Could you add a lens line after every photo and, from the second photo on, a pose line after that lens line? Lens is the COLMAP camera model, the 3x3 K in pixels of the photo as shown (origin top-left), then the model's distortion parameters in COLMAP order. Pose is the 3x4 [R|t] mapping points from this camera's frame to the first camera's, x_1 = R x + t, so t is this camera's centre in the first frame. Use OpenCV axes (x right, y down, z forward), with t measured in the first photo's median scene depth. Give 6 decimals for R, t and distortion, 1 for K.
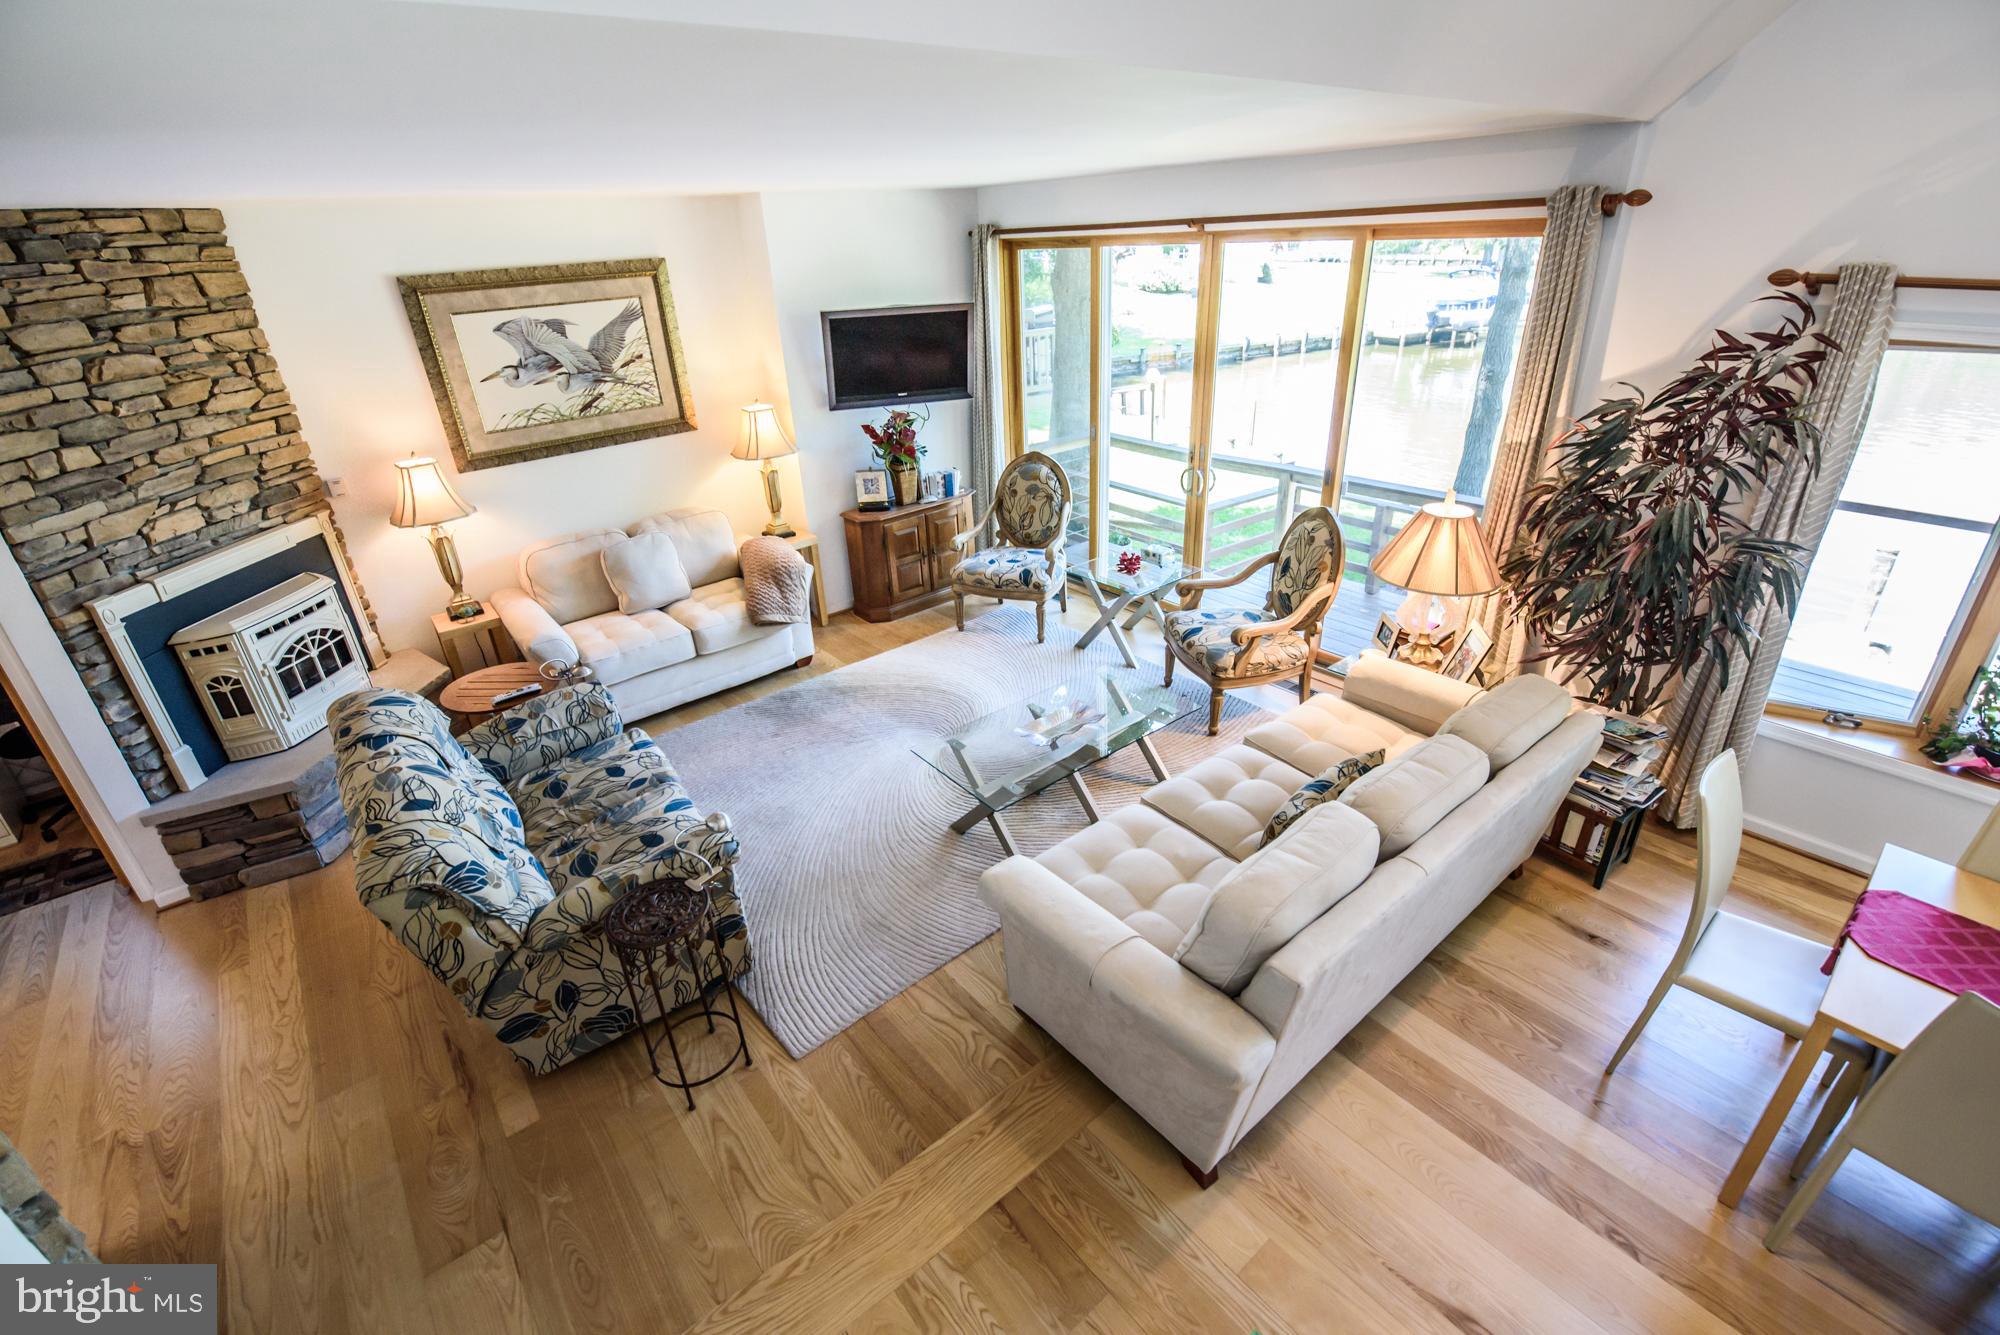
lens RADIAL K [[880.6, 0, 990.6], [0, 880.6, 662.2], [0, 0, 1]] dist [-0.001492, -0.009609]
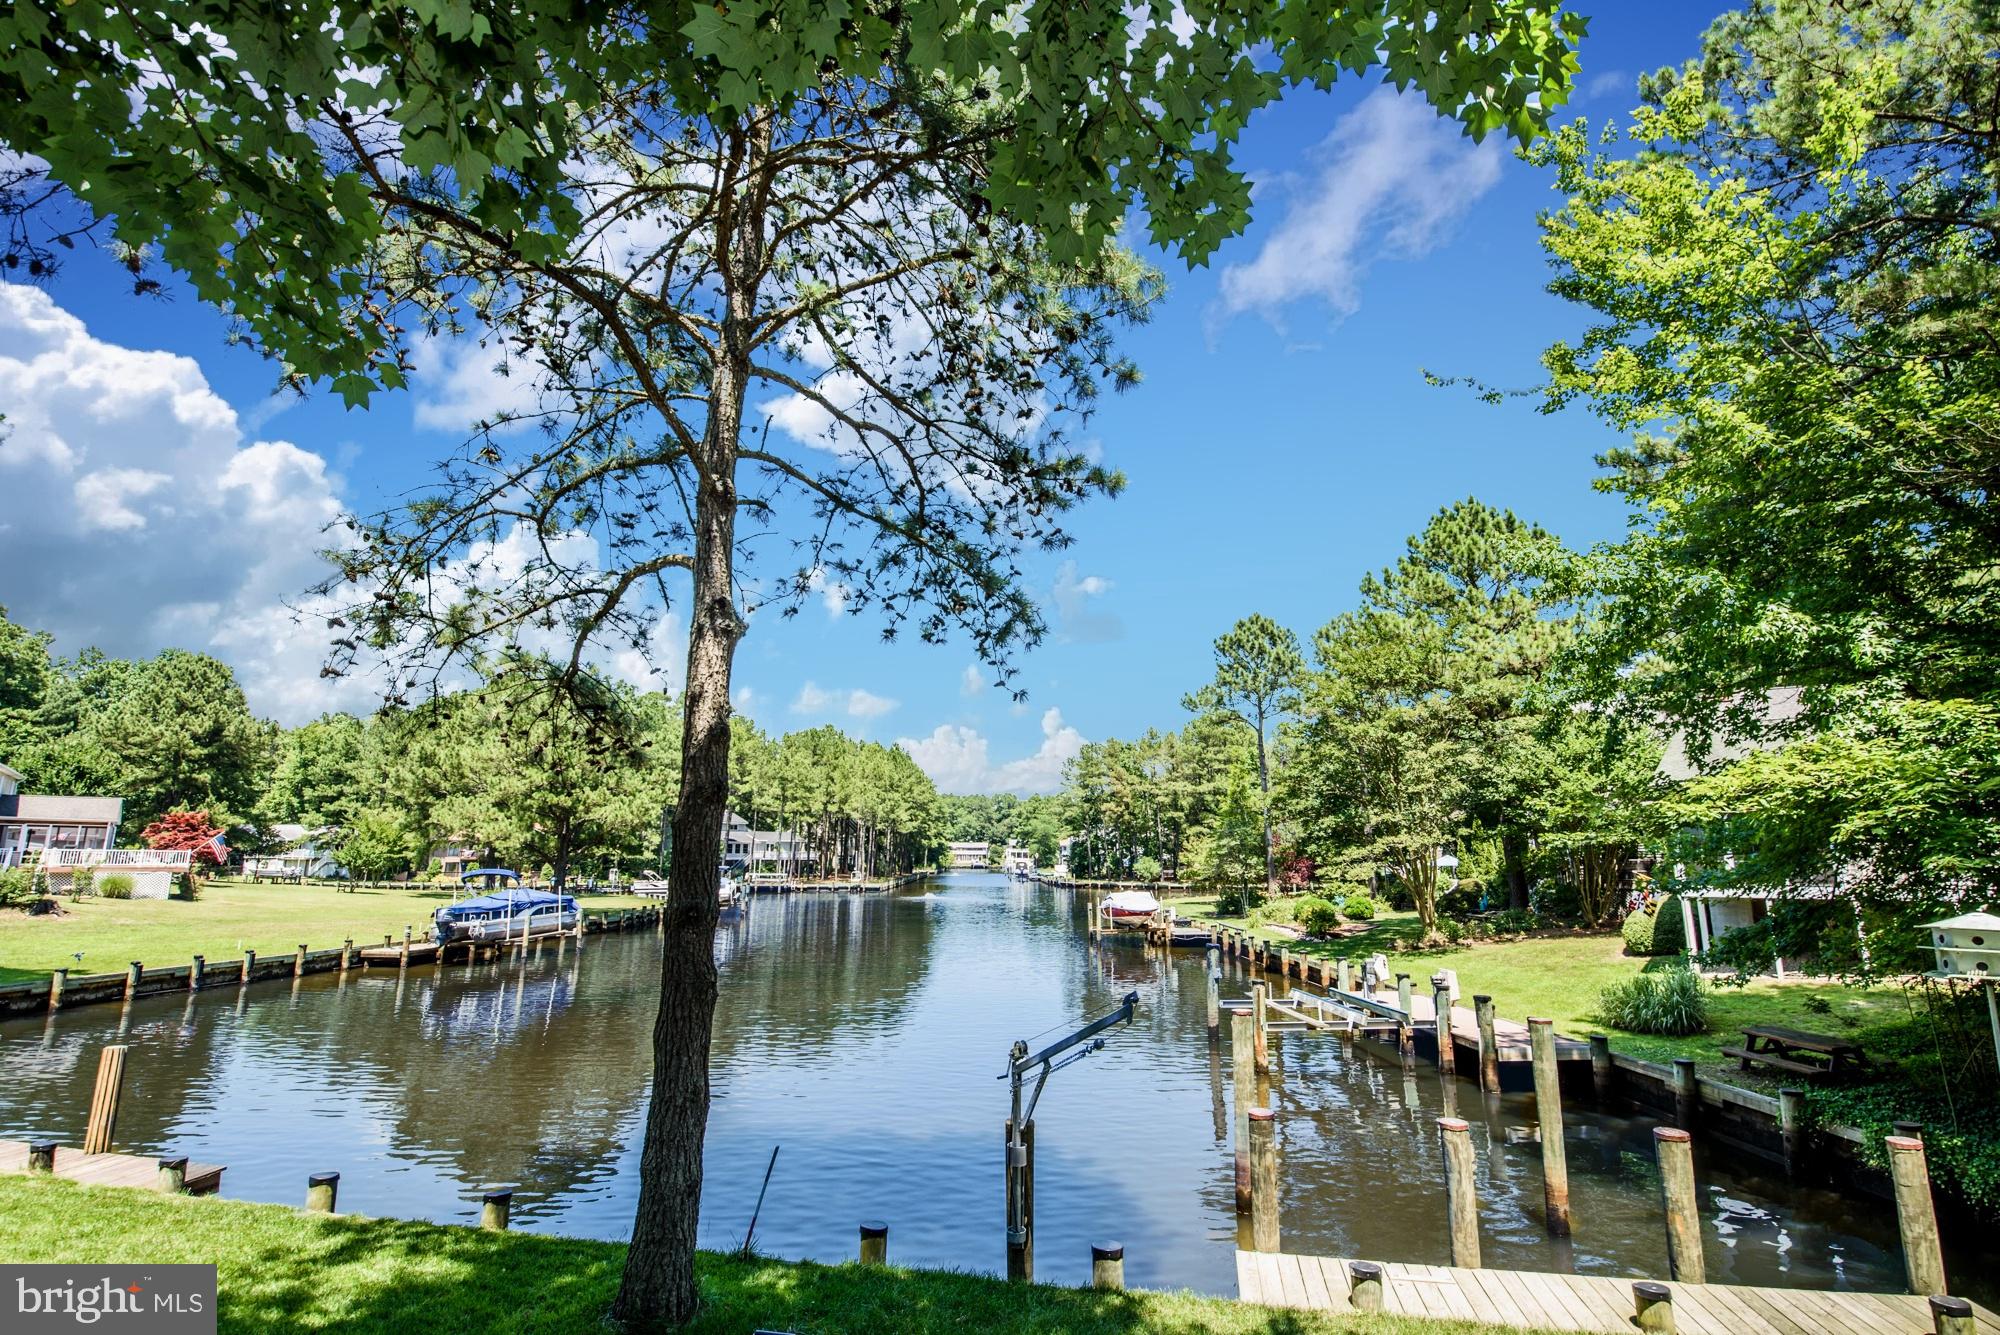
lens RADIAL K [[905.6, 0, 1007.4], [0, 905.6, 668.7], [0, 0, 1]] dist [0.001069, -0.009773]
pose [[0.542023, 0.213333, 0.812835, 0.888071], [0.345617, 0.825064, -0.447010, -0.633788], [-0.766003, 0.523219, 0.373473, 2.494706]]
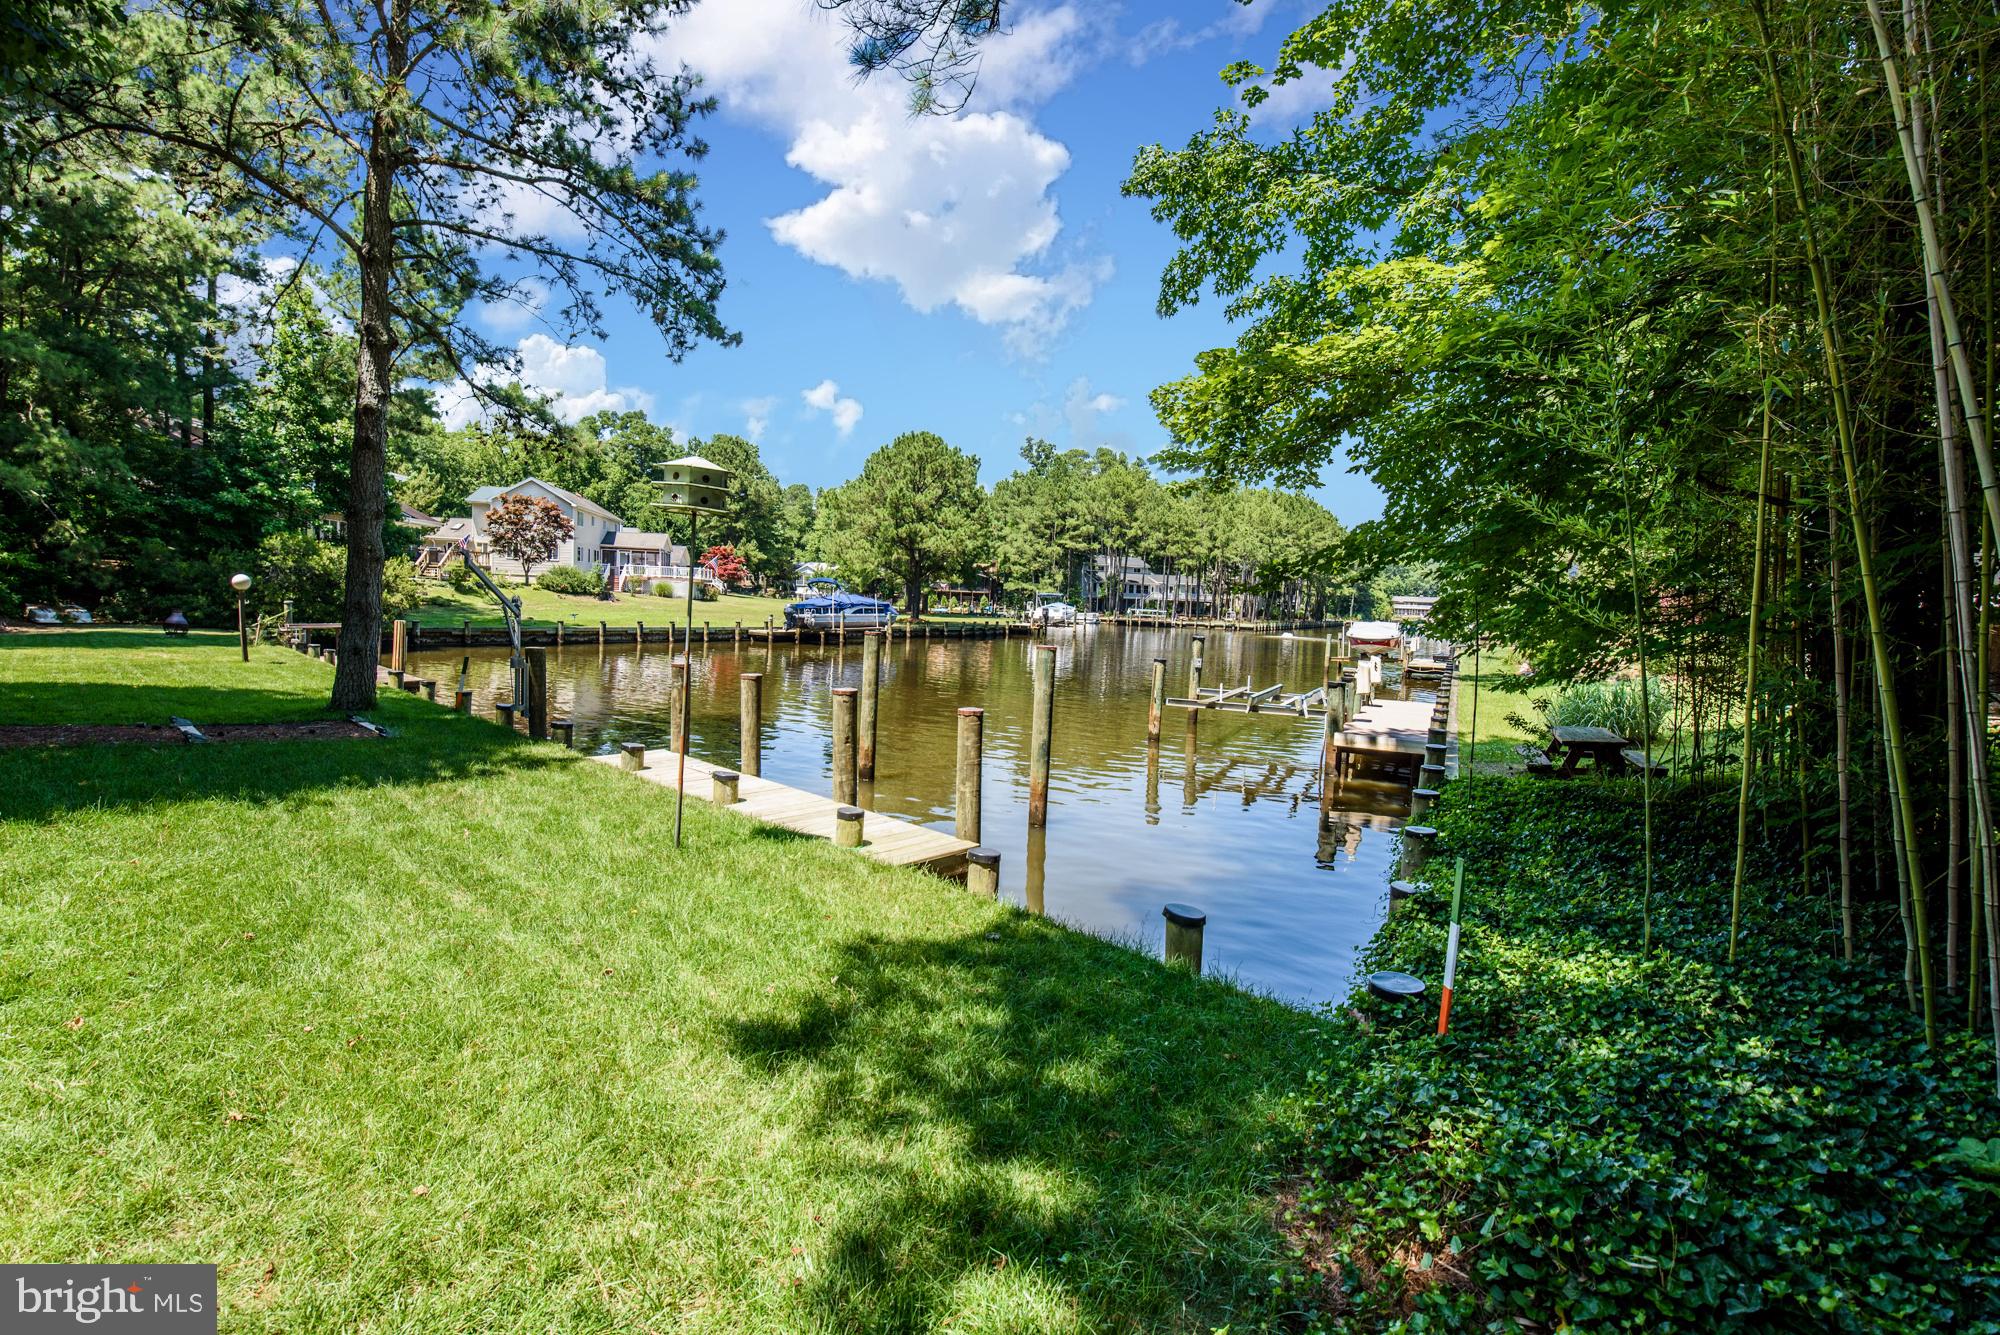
lens RADIAL K [[867.8, 0, 990.8], [0, 867.8, 659.7], [0, 0, 1]] dist [-0.002571, -0.009493]
pose [[0.893931, 0.047444, 0.445687, 3.243694], [0.123126, 0.930131, -0.345971, 0.854391], [-0.430961, 0.364150, 0.825631, 0.151836]]
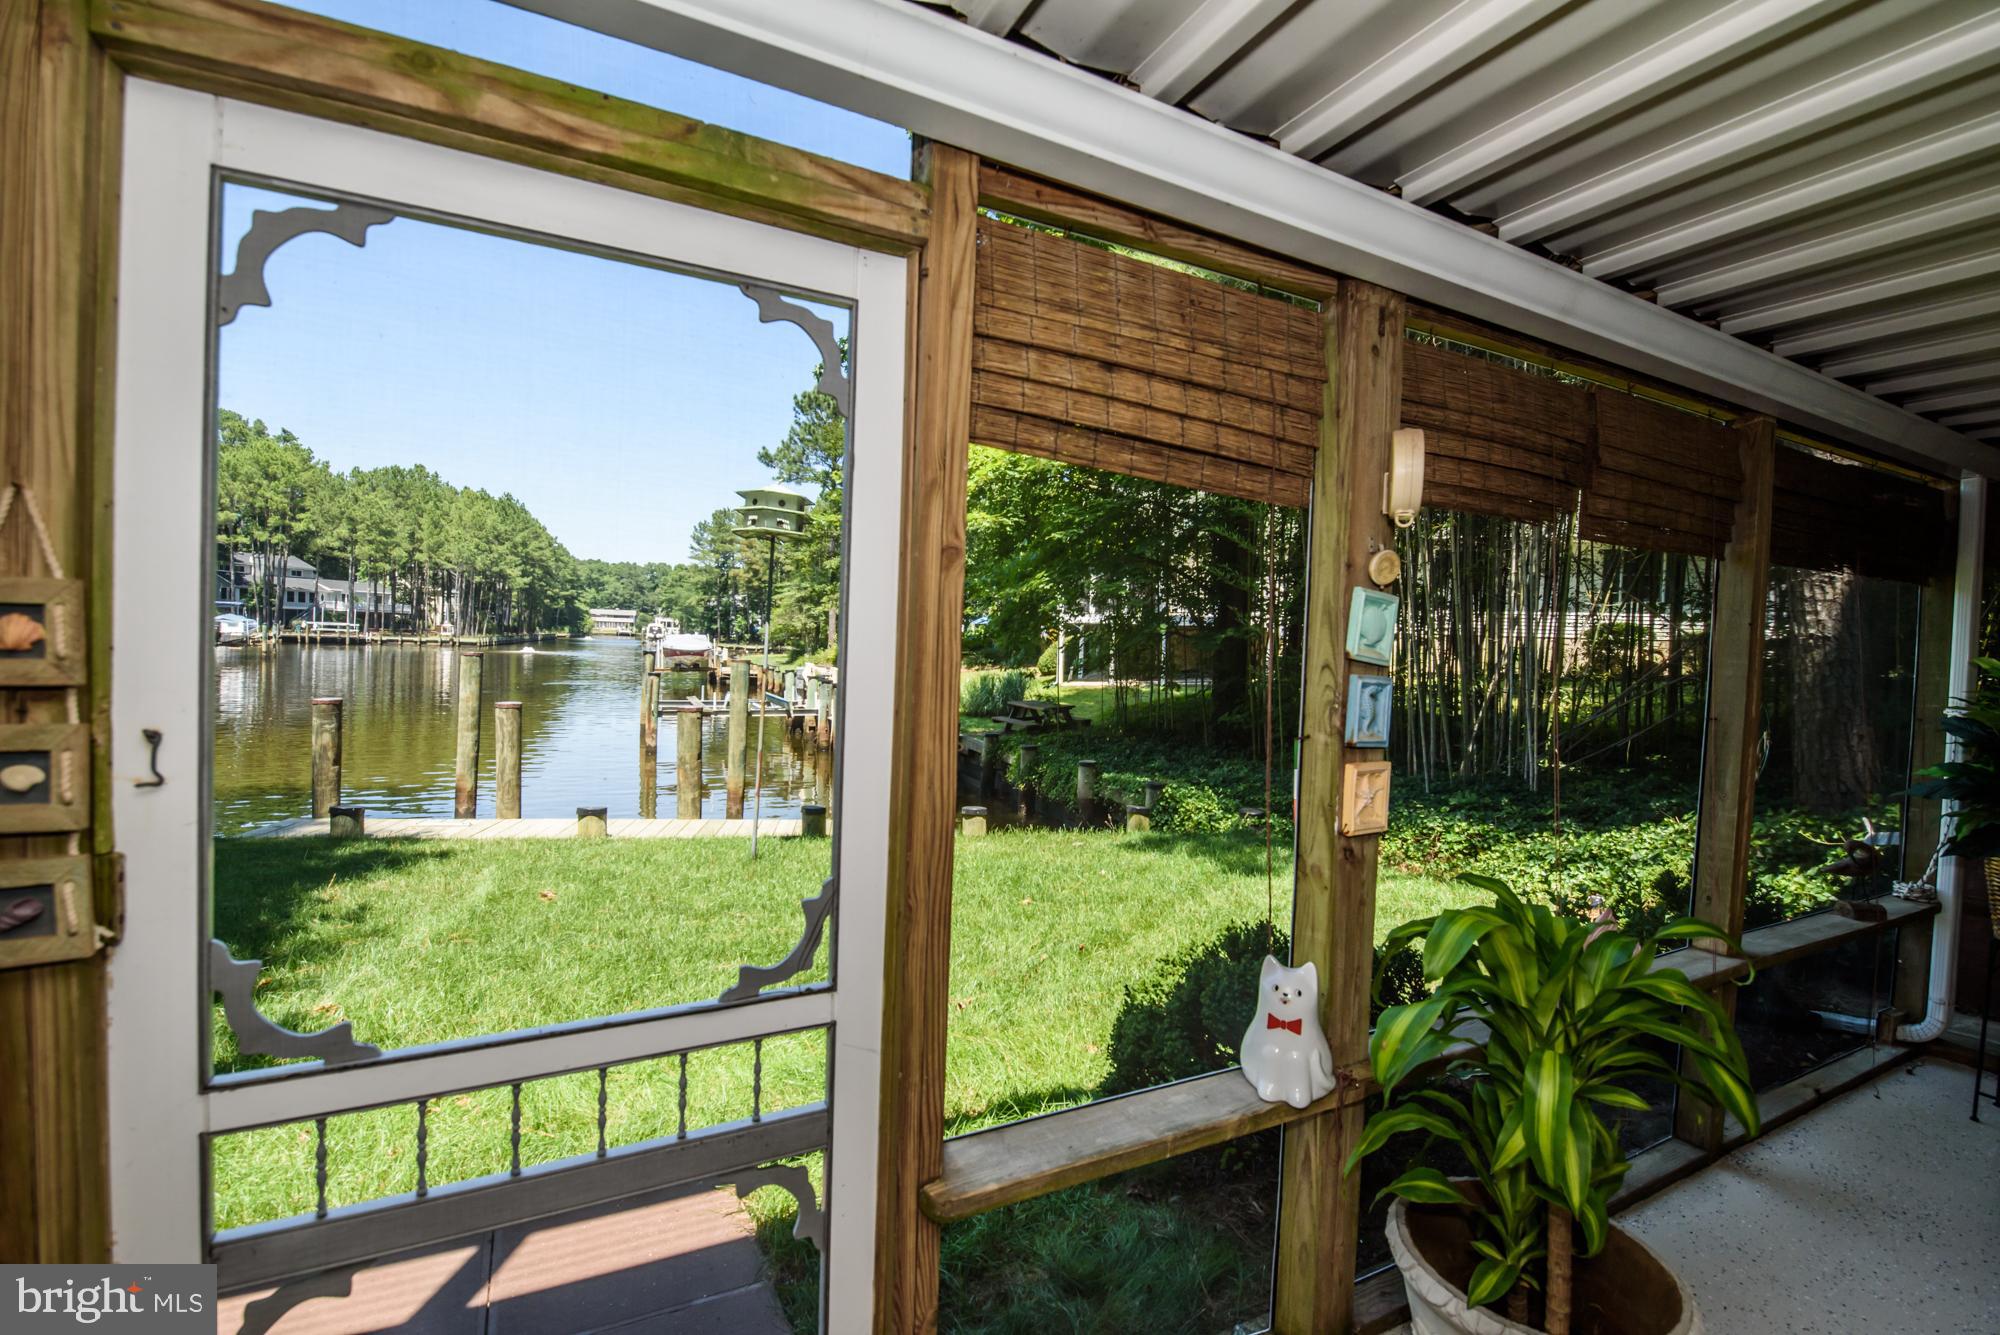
lens RADIAL K [[868.9, 0, 1001.1], [0, 868.9, 663.2], [0, 0, 1]] dist [0.001392, -0.011231]
pose [[0.212875, 0.026207, 0.976728, 1.543069], [0.389161, 0.914656, -0.109358, 0.490982], [-0.896236, 0.403384, 0.184509, 1.214231]]
